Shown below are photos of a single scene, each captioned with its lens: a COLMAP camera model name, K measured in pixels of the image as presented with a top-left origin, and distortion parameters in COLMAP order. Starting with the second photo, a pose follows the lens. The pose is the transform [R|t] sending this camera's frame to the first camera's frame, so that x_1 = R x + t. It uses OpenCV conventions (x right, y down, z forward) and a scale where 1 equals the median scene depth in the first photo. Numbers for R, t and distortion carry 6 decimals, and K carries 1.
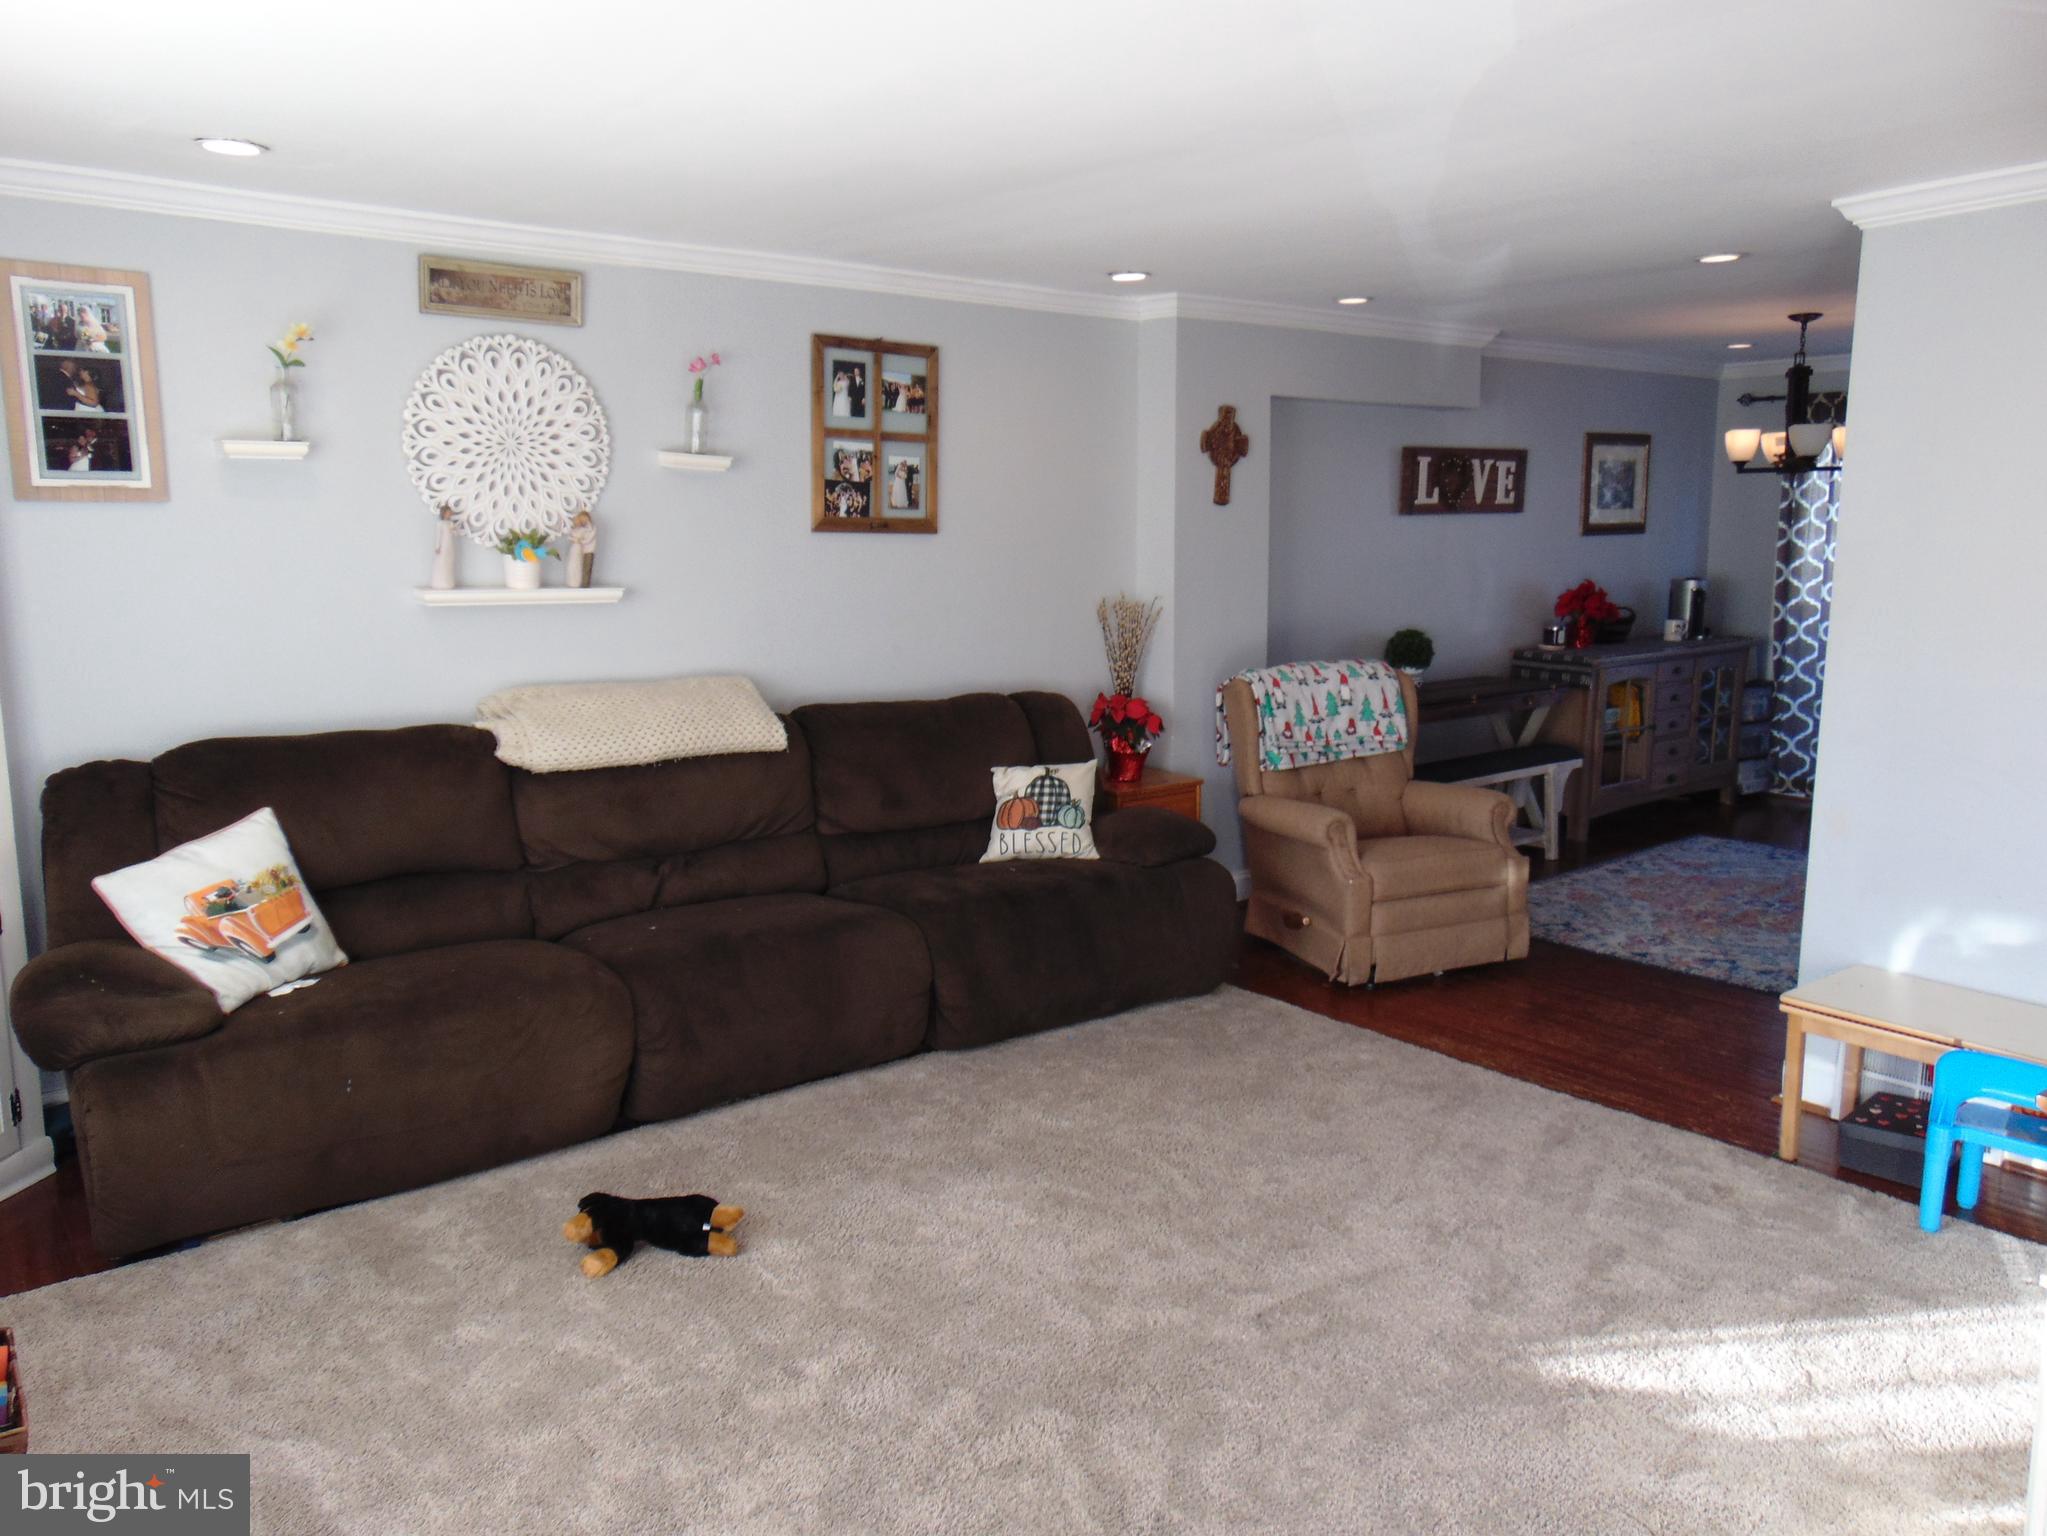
lens RADIAL K [[1536.9, 0, 1014.5], [0, 1536.9, 774.3], [0, 0, 1]] dist [-0.028875, 0.066428]
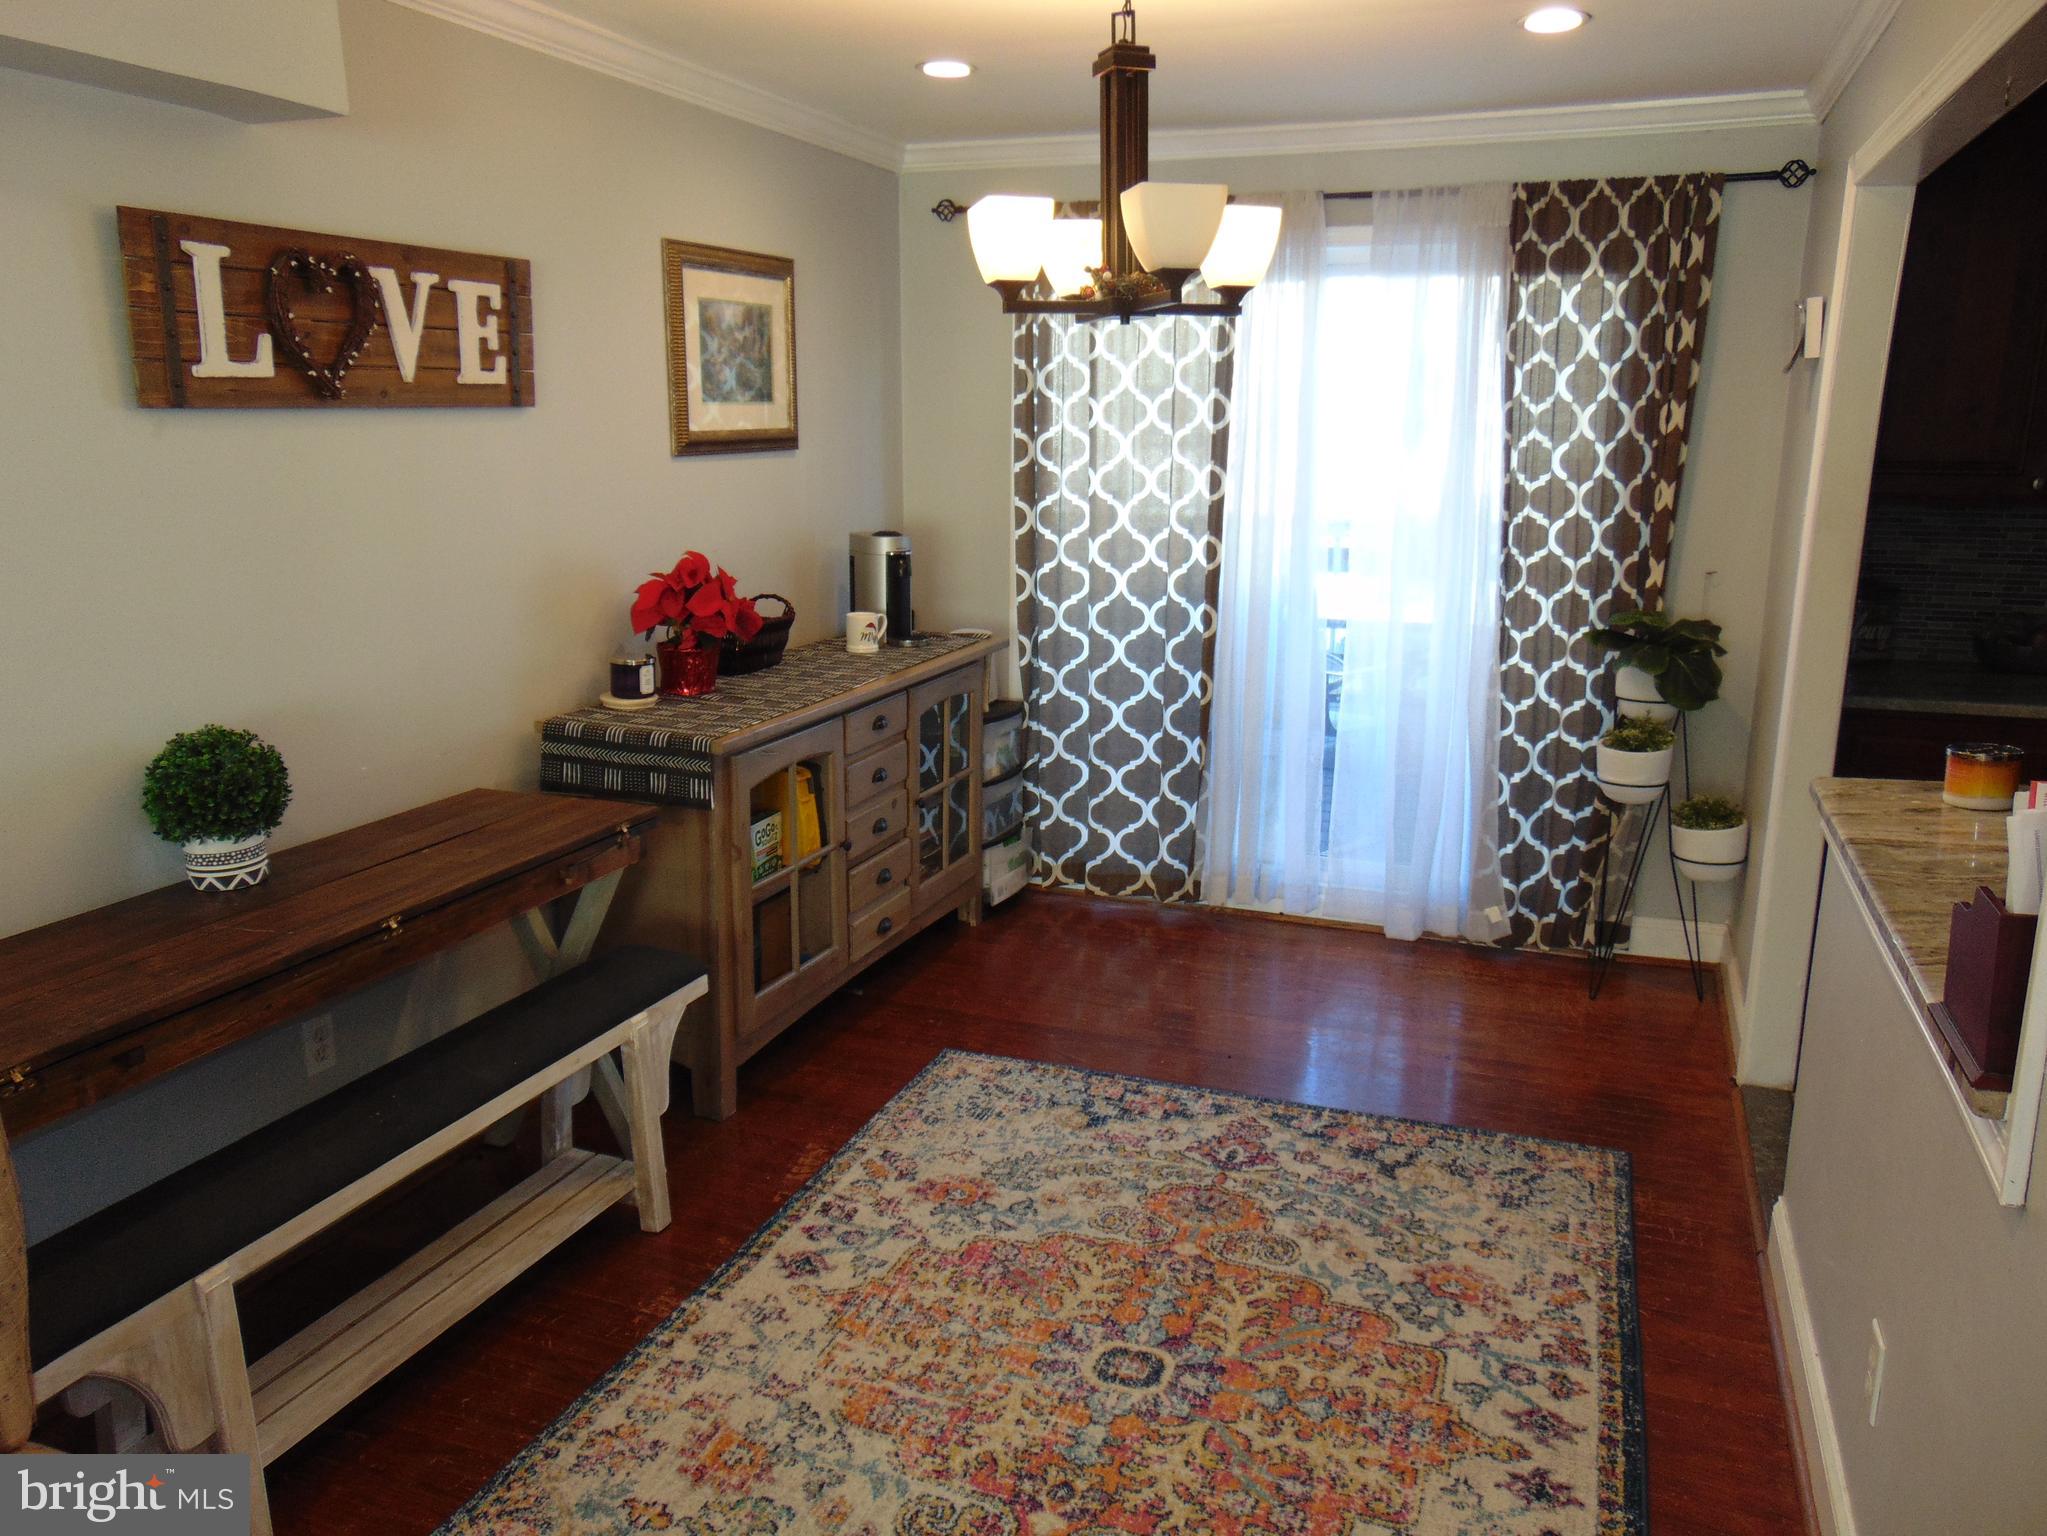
lens RADIAL K [[1536.9, 0, 1014.5], [0, 1536.9, 774.3], [0, 0, 1]] dist [-0.028875, 0.066428]
pose [[0.866518, -0.103355, 0.488328, 0.220054], [0.071161, 0.993914, 0.084090, -0.090833], [-0.494047, -0.038116, 0.868599, 0.533188]]
